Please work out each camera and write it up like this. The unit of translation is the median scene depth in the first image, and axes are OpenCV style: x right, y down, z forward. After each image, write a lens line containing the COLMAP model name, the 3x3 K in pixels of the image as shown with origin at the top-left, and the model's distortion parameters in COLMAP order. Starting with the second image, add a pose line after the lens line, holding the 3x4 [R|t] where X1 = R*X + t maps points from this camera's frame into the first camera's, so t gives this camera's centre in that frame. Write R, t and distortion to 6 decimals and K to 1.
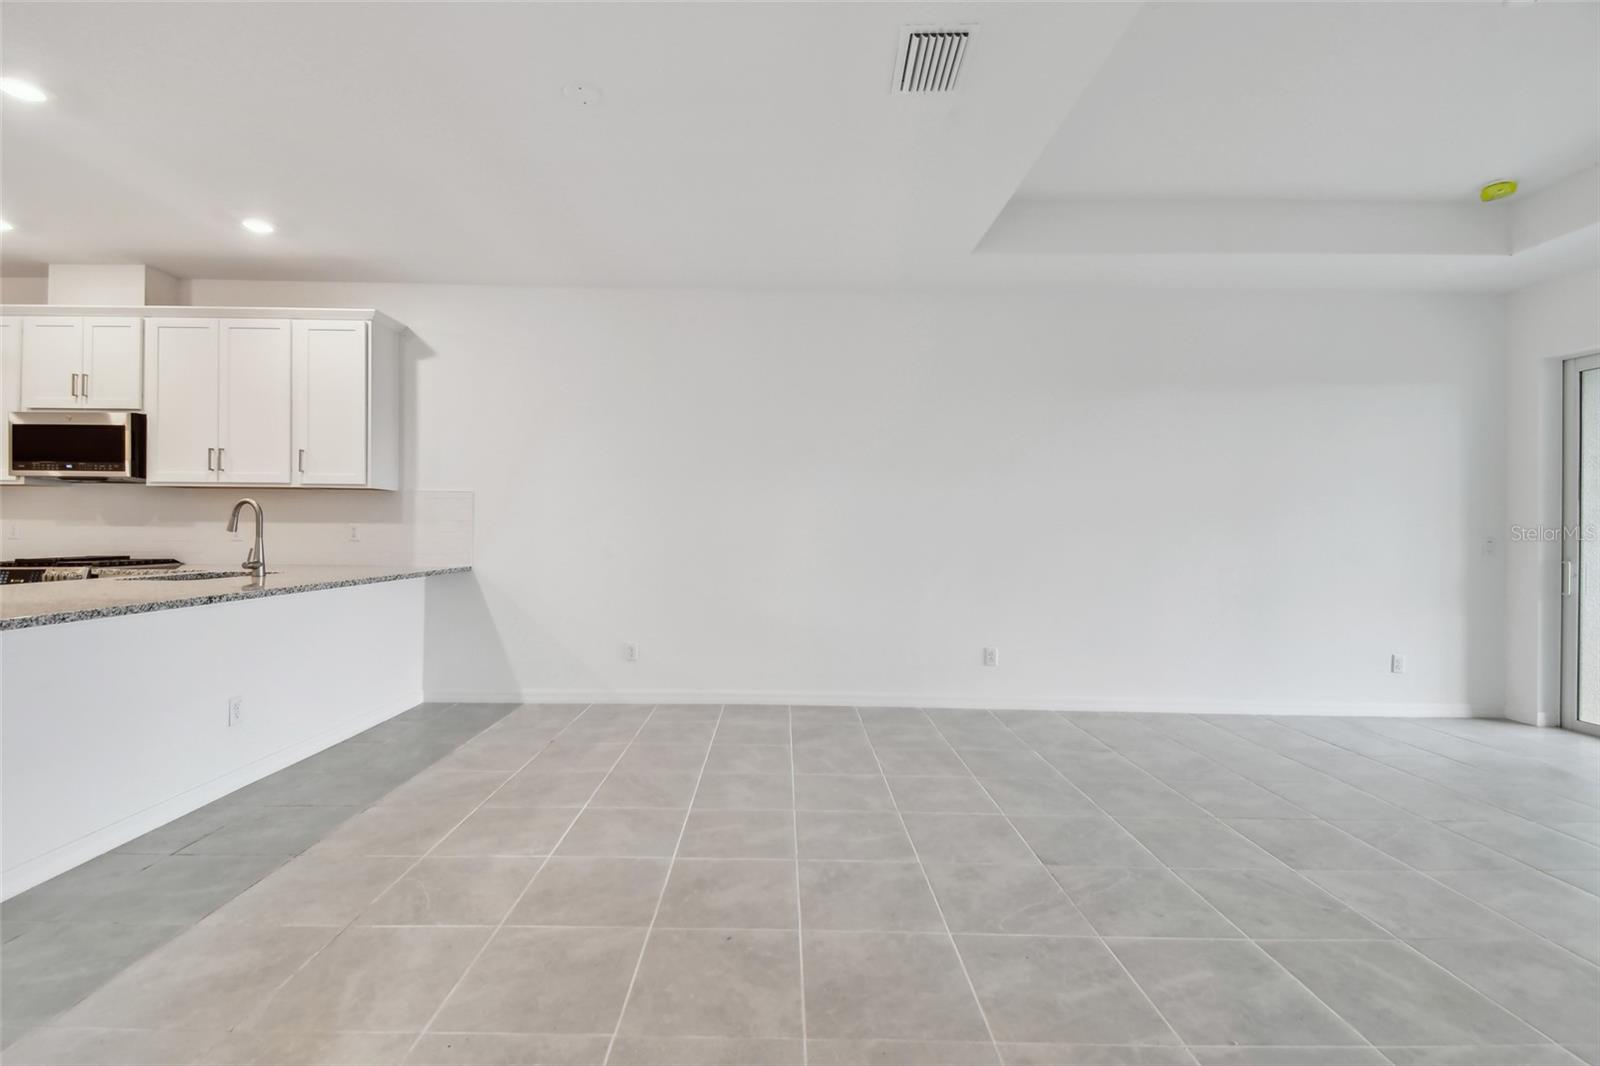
lens RADIAL K [[699.4, 0, 788.5], [0, 699.4, 525.4], [0, 0, 1]] dist [0.036255, -0.018688]
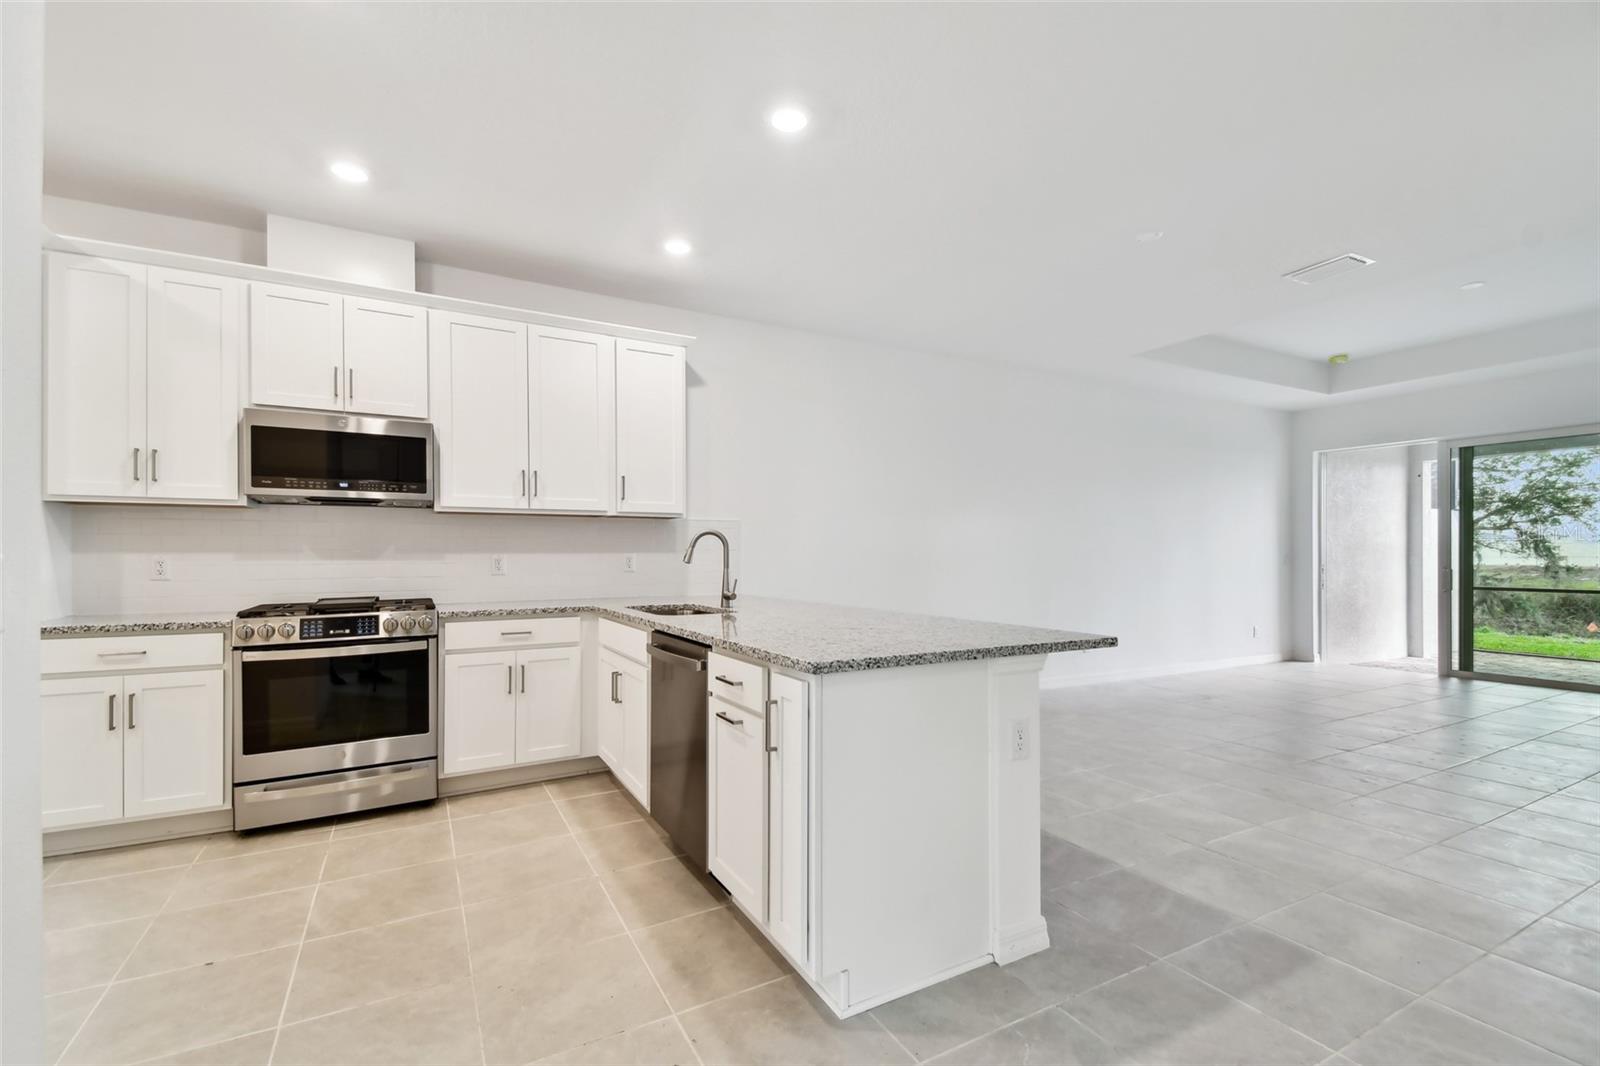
lens RADIAL K [[699.4, 0, 799.0], [0, 699.4, 555.6], [0, 0, 1]] dist [0.036255, -0.018688]
pose [[0.880728, -0.011663, 0.473479, -0.948138], [0.004457, 0.999857, 0.016339, -0.015564], [-0.473601, -0.012279, 0.880654, 0.072385]]
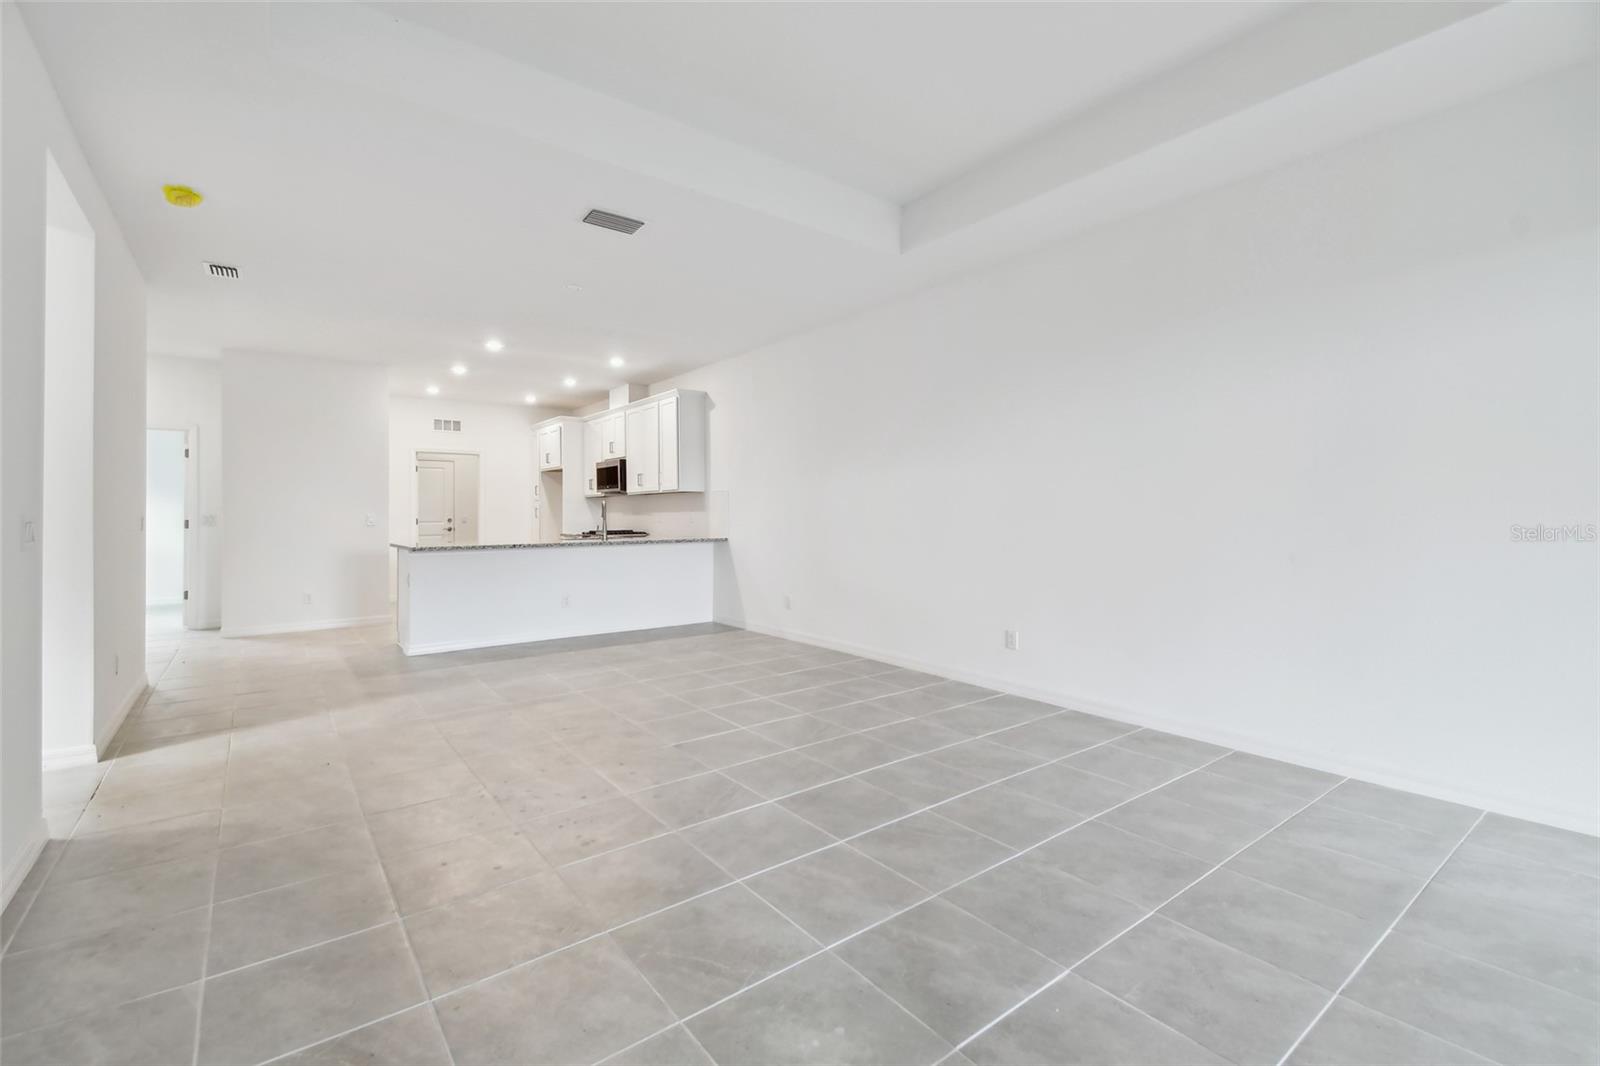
lens RADIAL K [[699.4, 0, 795.5], [0, 699.4, 519.0], [0, 0, 1]] dist [0.036255, -0.018688]
pose [[0.596331, -0.007474, -0.802704, 0.986414], [0.020986, 0.999760, 0.006282, 0.010198], [0.802465, -0.020592, 0.596344, 0.212044]]
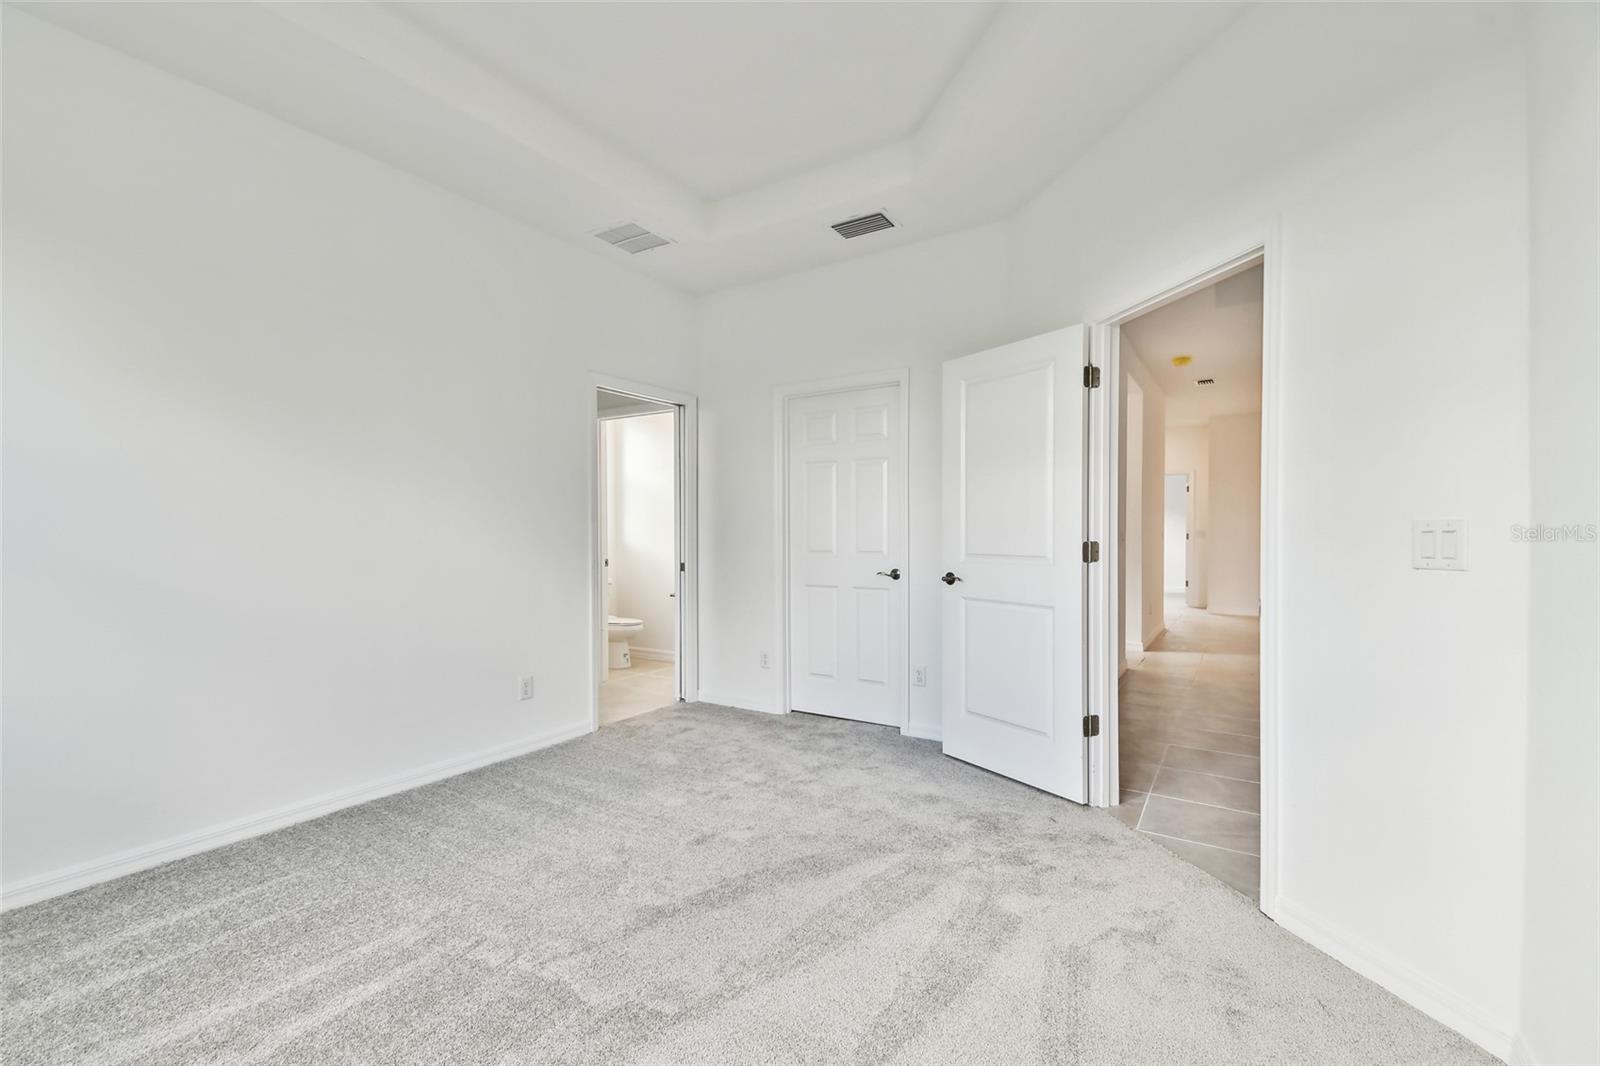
lens RADIAL K [[699.4, 0, 793.4], [0, 699.4, 532.4], [0, 0, 1]] dist [0.036255, -0.018688]
pose [[-0.552606, -0.011018, -0.833370, 1.658868], [0.004609, 0.999857, -0.016275, 0.023915], [0.833430, -0.012835, -0.552477, 0.280273]]
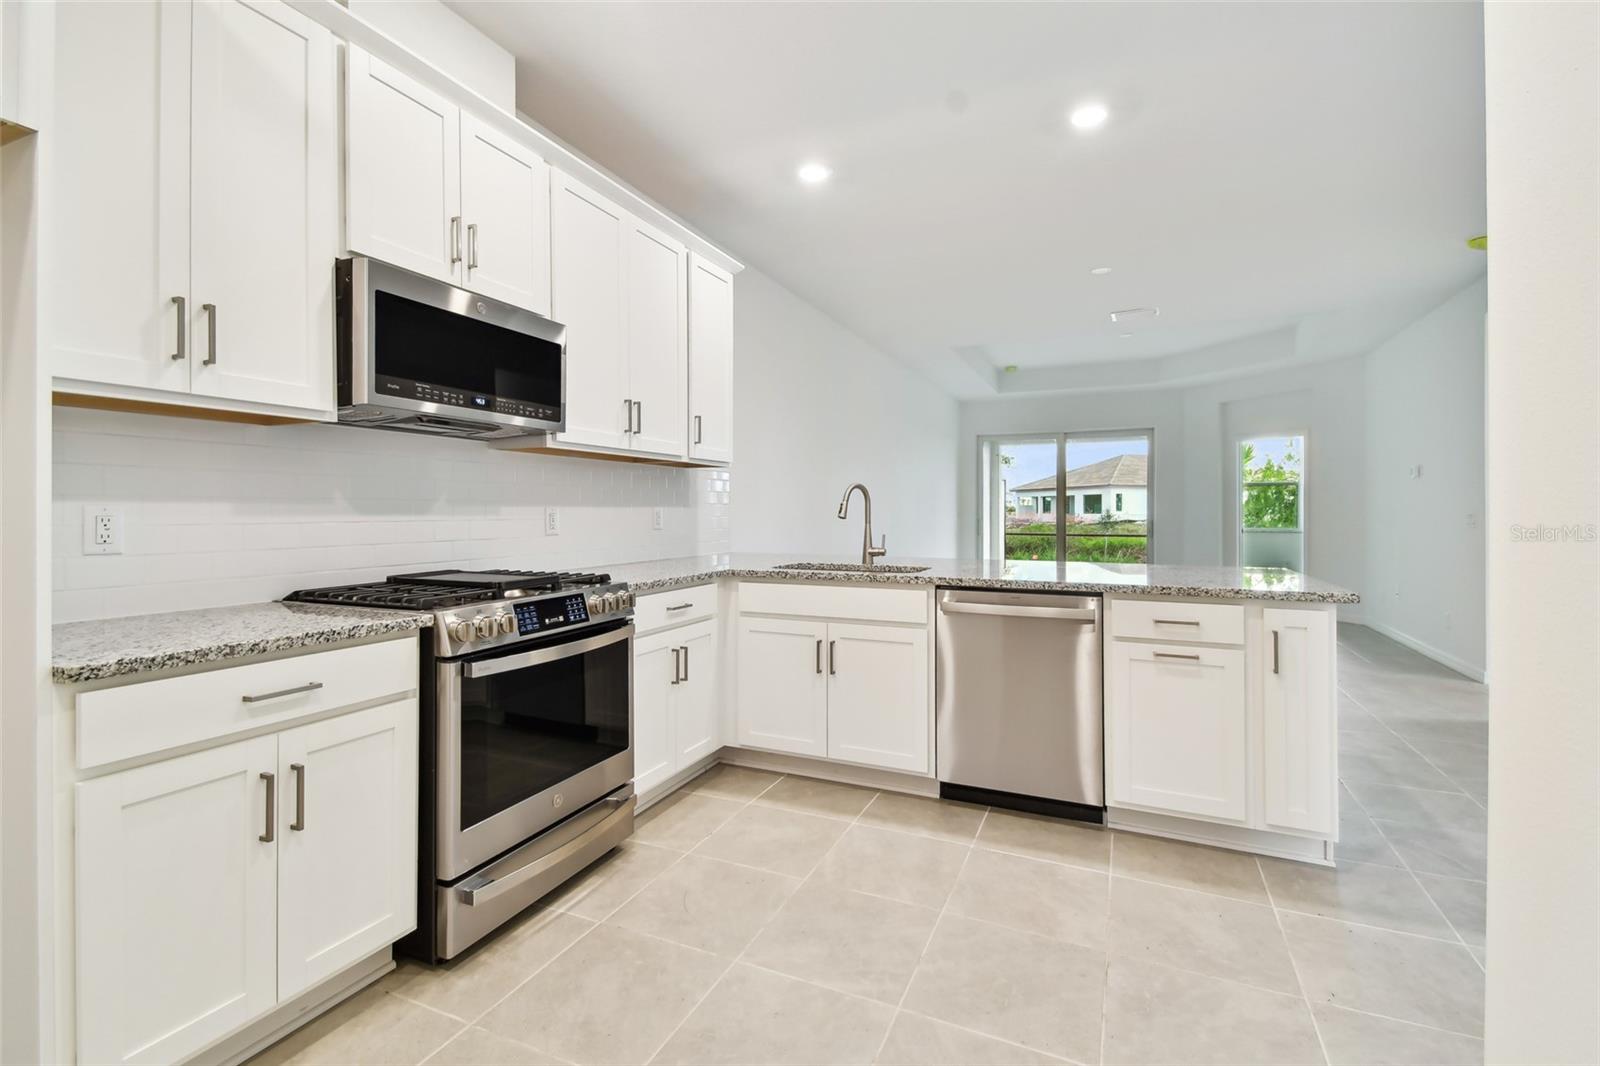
lens RADIAL K [[699.4, 0, 812.4], [0, 699.4, 521.7], [0, 0, 1]] dist [0.036255, -0.018688]
pose [[0.421136, -0.022079, 0.906729, -1.388550], [-0.009083, 0.999551, 0.028558, -0.012274], [-0.906952, -0.020262, 0.420747, 0.564916]]
